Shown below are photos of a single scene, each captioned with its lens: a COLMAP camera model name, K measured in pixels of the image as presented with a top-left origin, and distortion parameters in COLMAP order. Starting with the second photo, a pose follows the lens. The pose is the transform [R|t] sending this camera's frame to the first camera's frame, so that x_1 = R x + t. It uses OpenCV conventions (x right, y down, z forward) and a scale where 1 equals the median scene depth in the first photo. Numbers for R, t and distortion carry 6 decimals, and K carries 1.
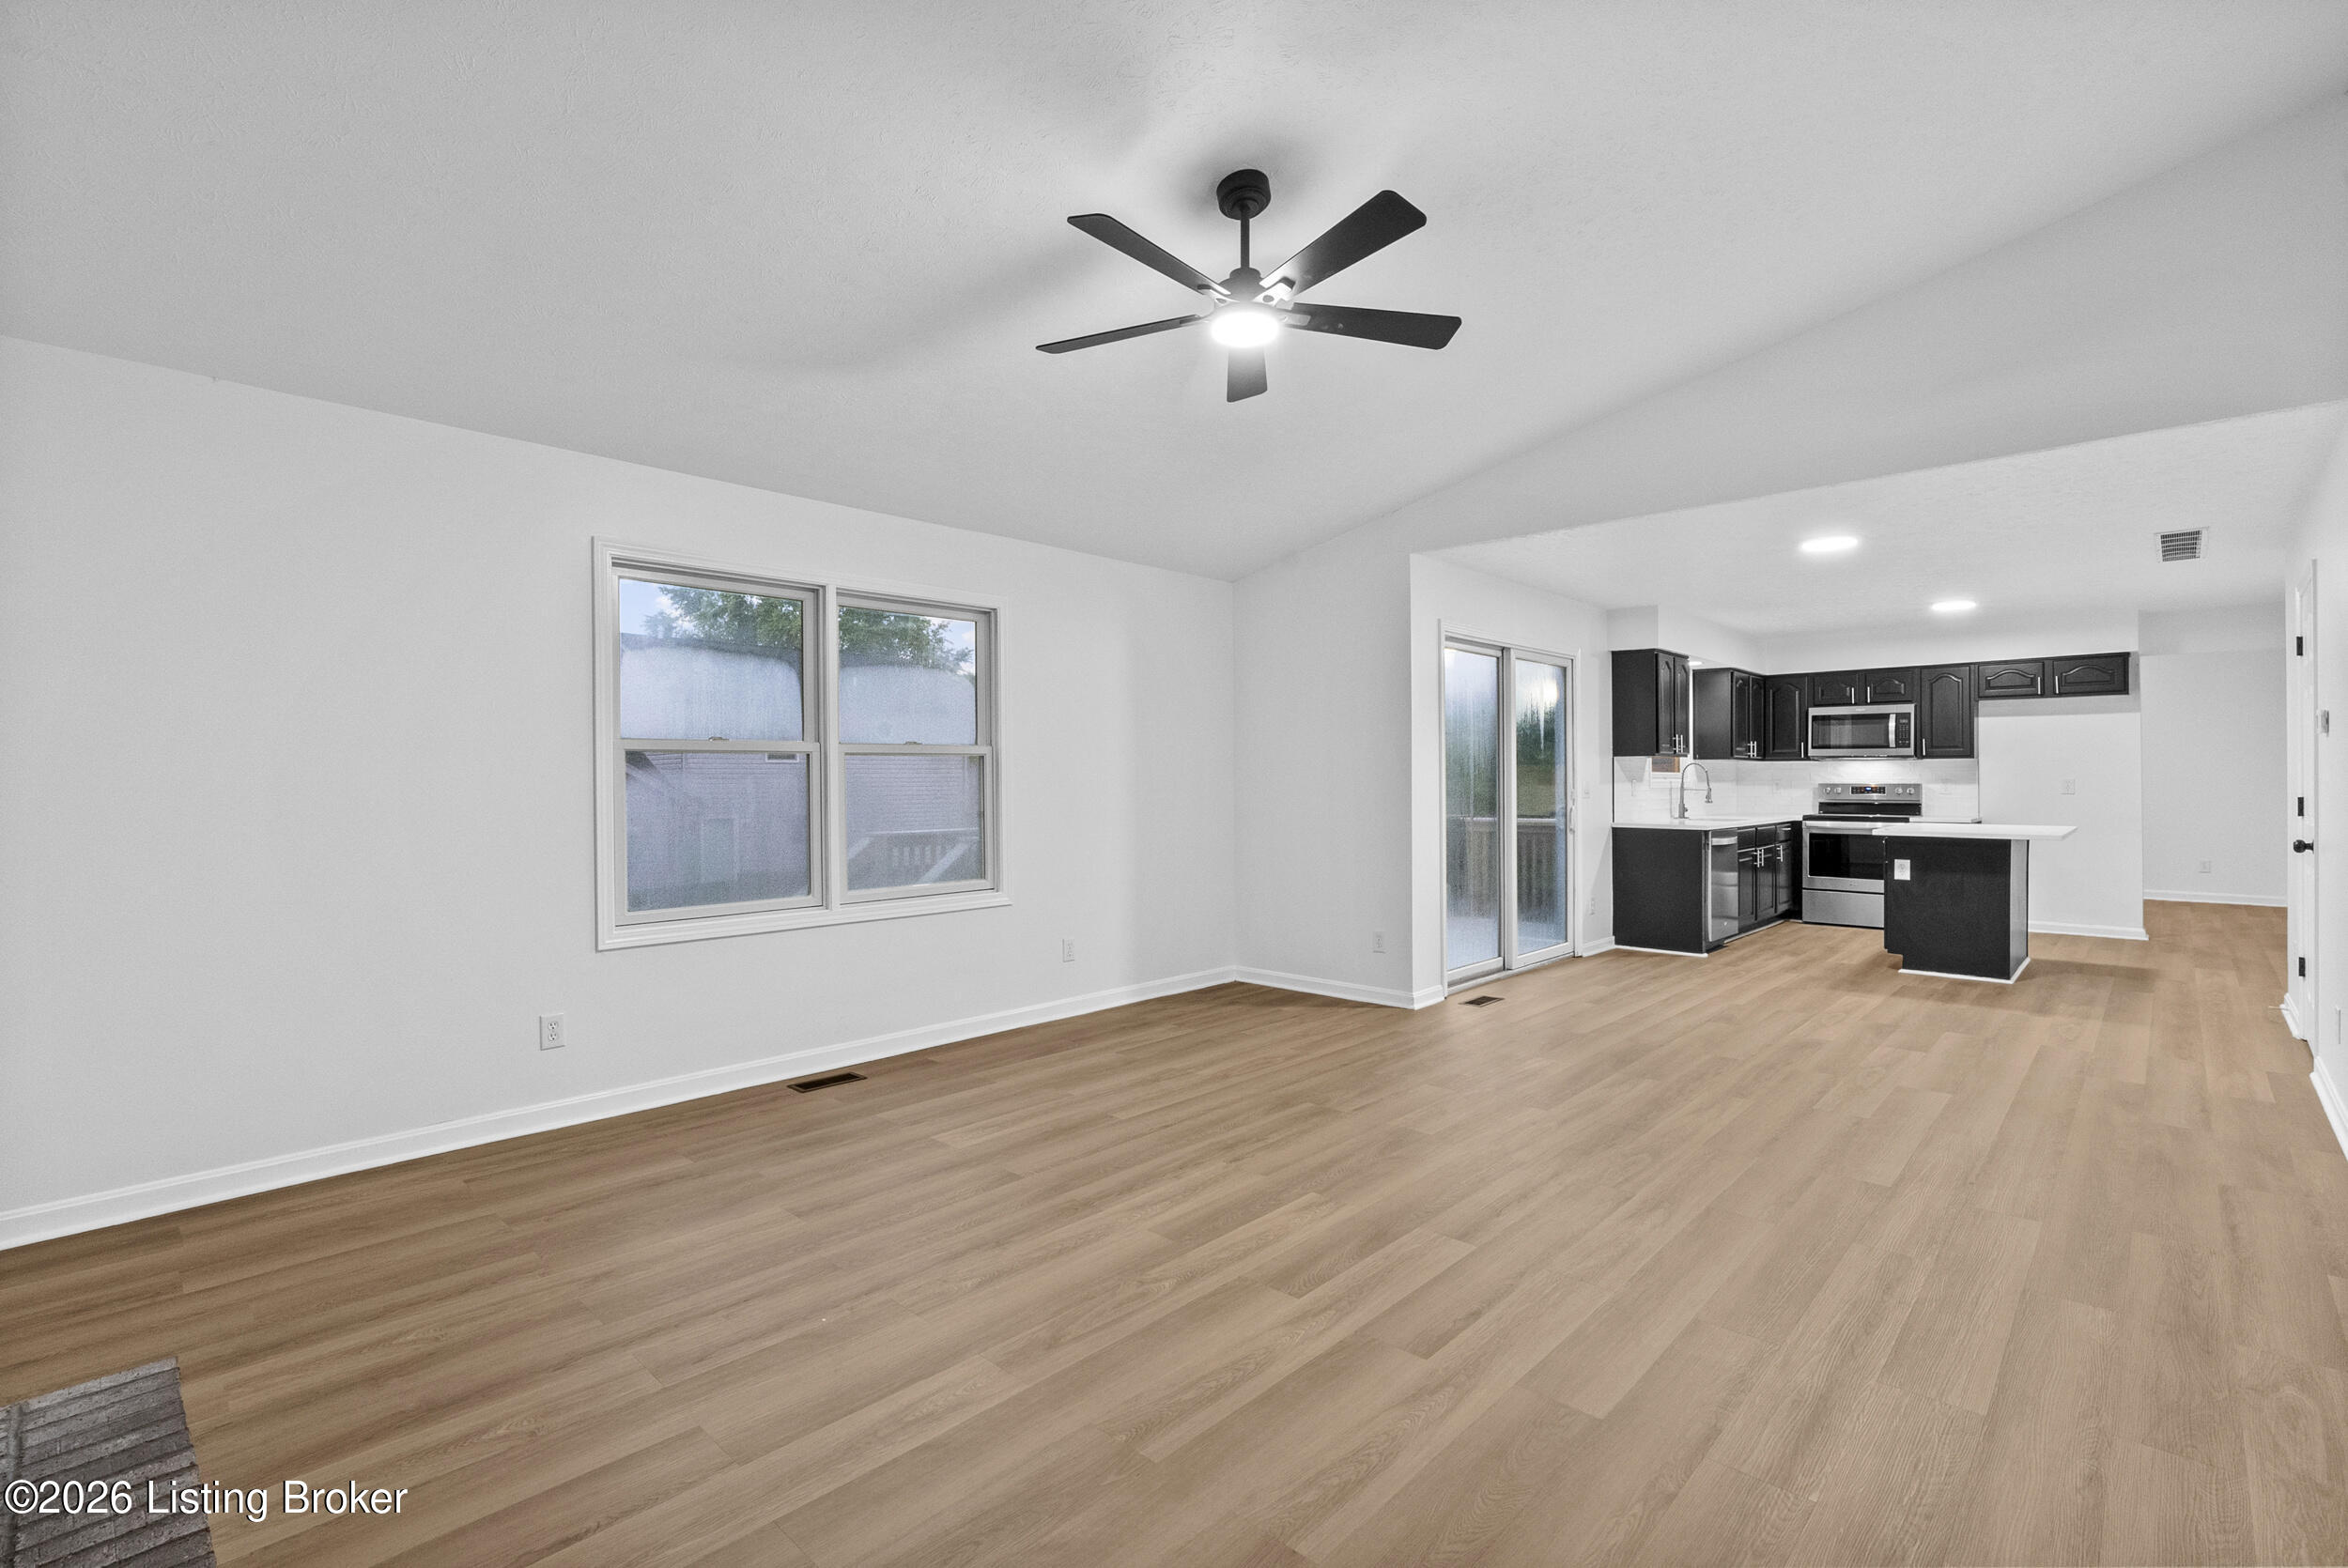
lens RADIAL K [[1068.2, 0, 1182.1], [0, 1068.2, 782.8], [0, 0, 1]] dist [-0.000533, 0.001513]
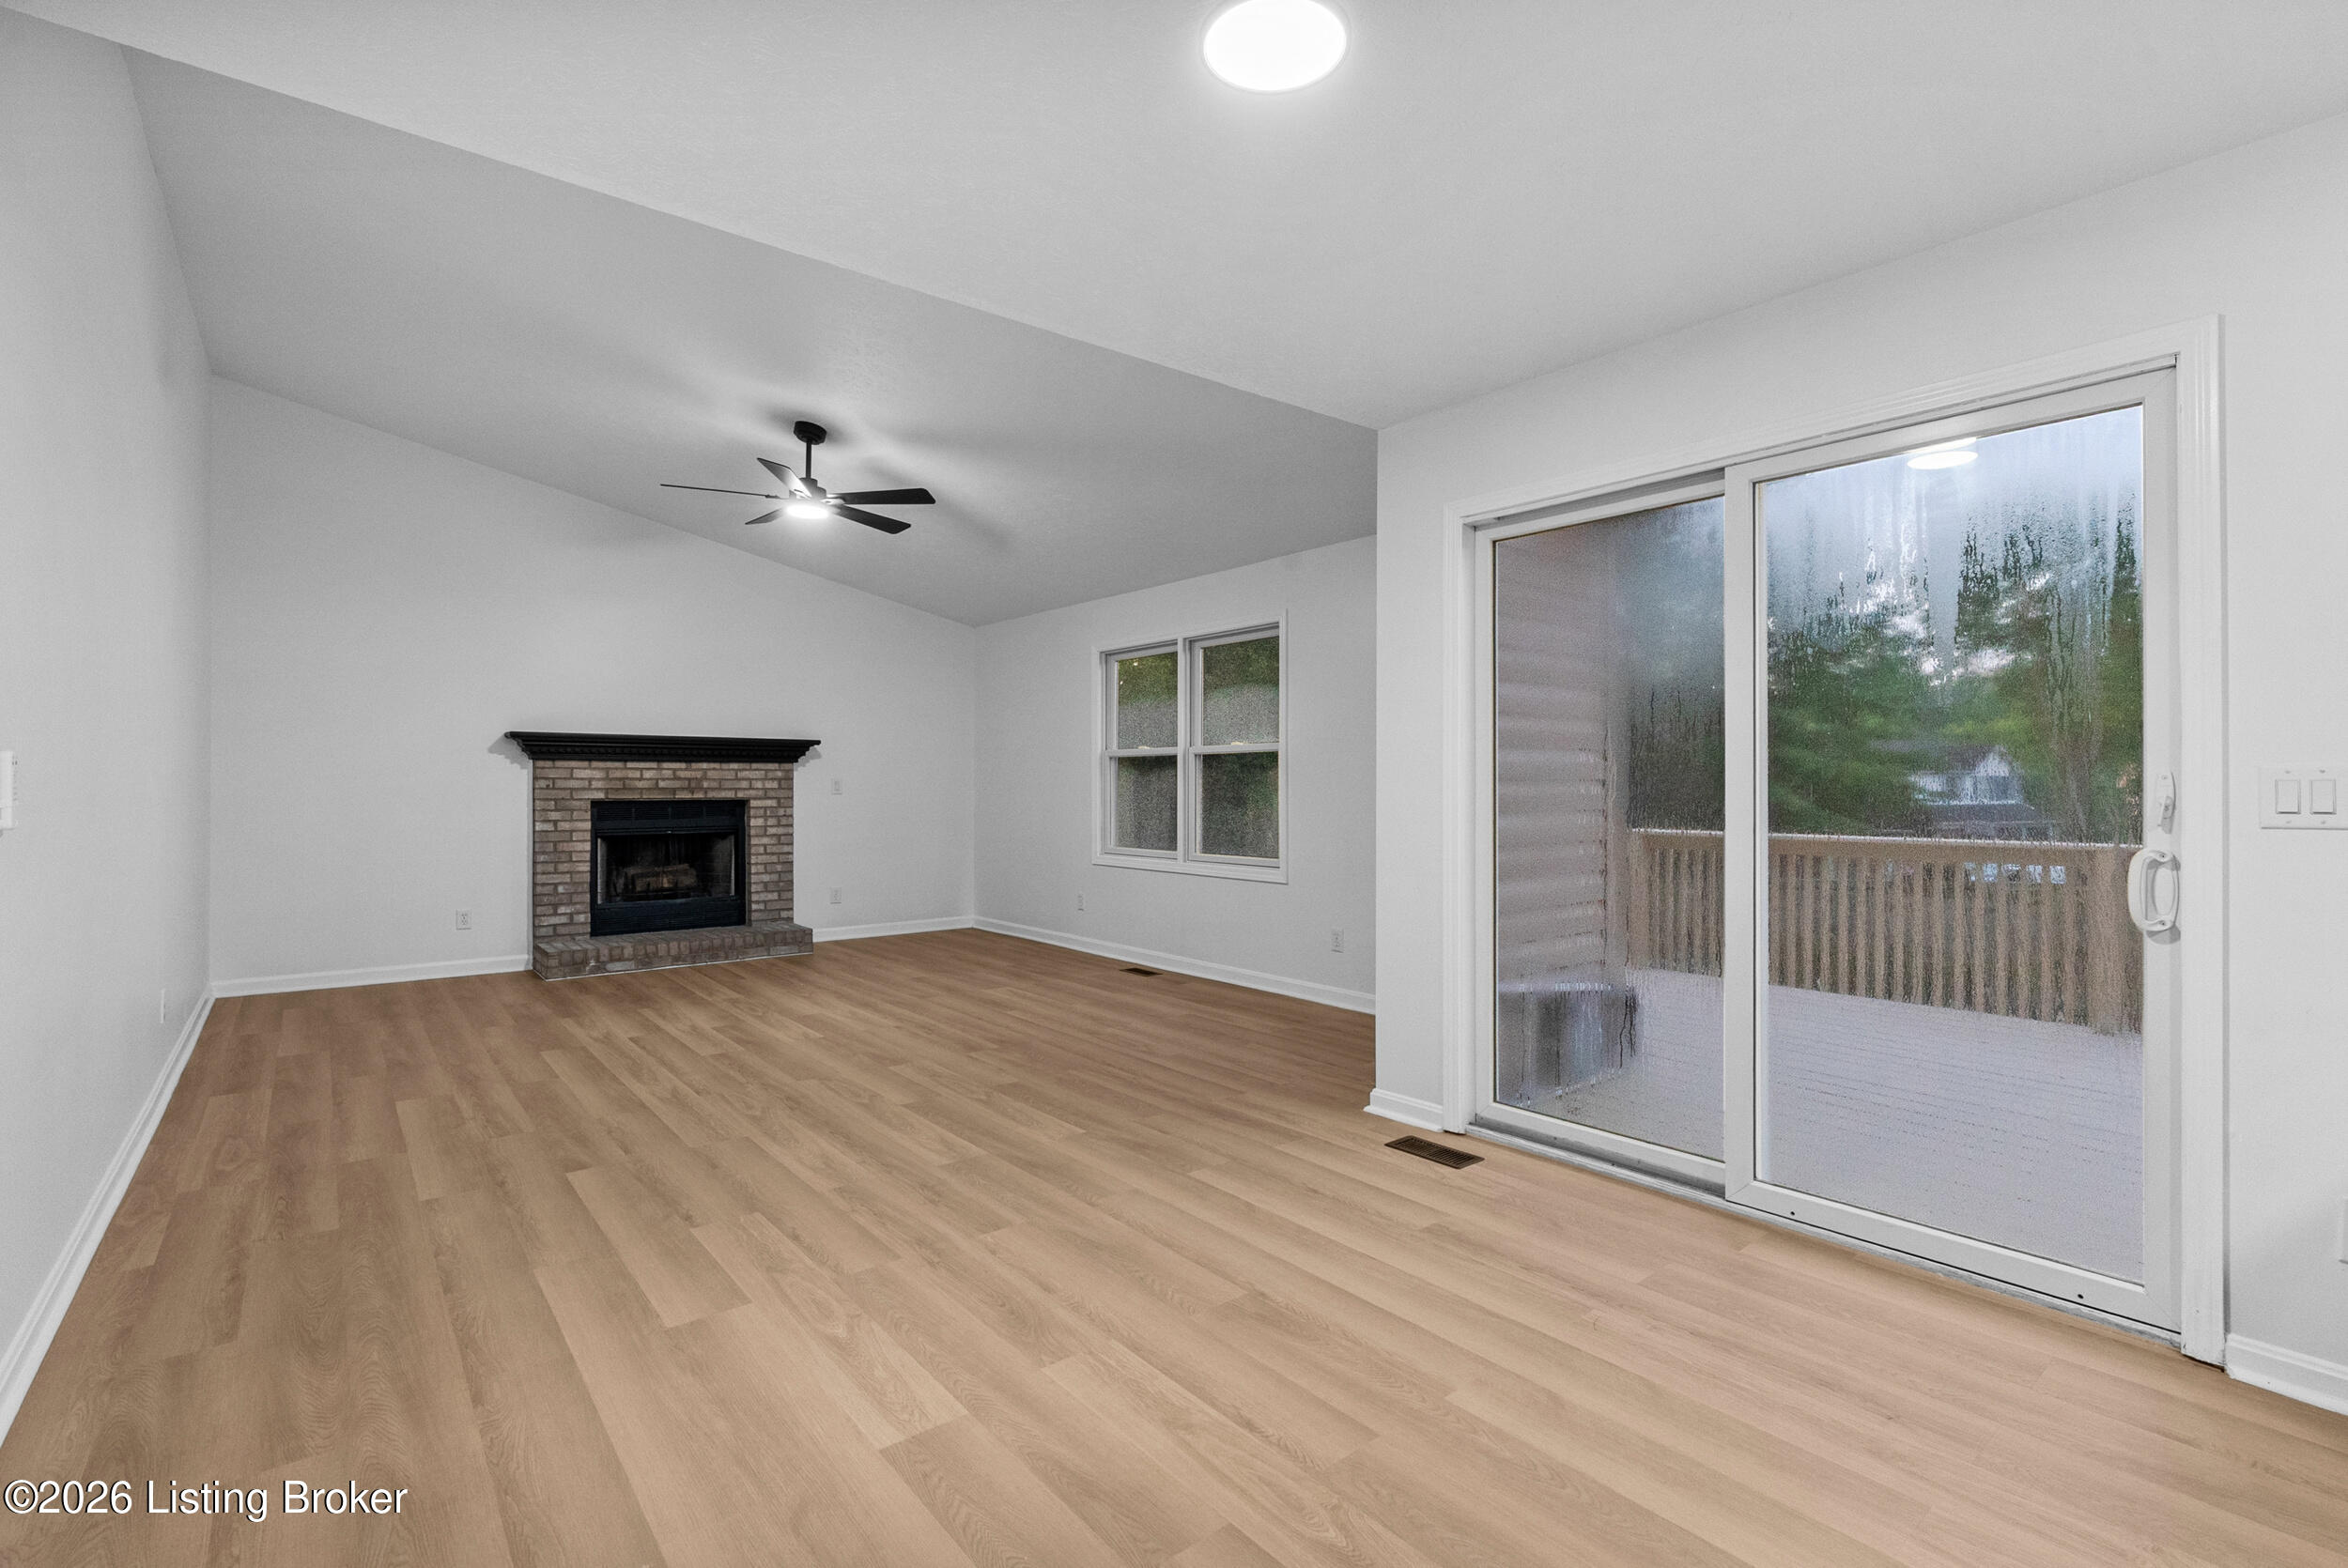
lens RADIAL K [[1068.2, 0, 1182.1], [0, 1068.2, 782.8], [0, 0, 1]] dist [-0.000533, 0.001513]
pose [[-0.138656, 0.006966, -0.990316, 1.424104], [-0.003009, 0.999968, 0.007455, -0.000782], [0.990336, 0.004014, -0.138631, 1.546898]]
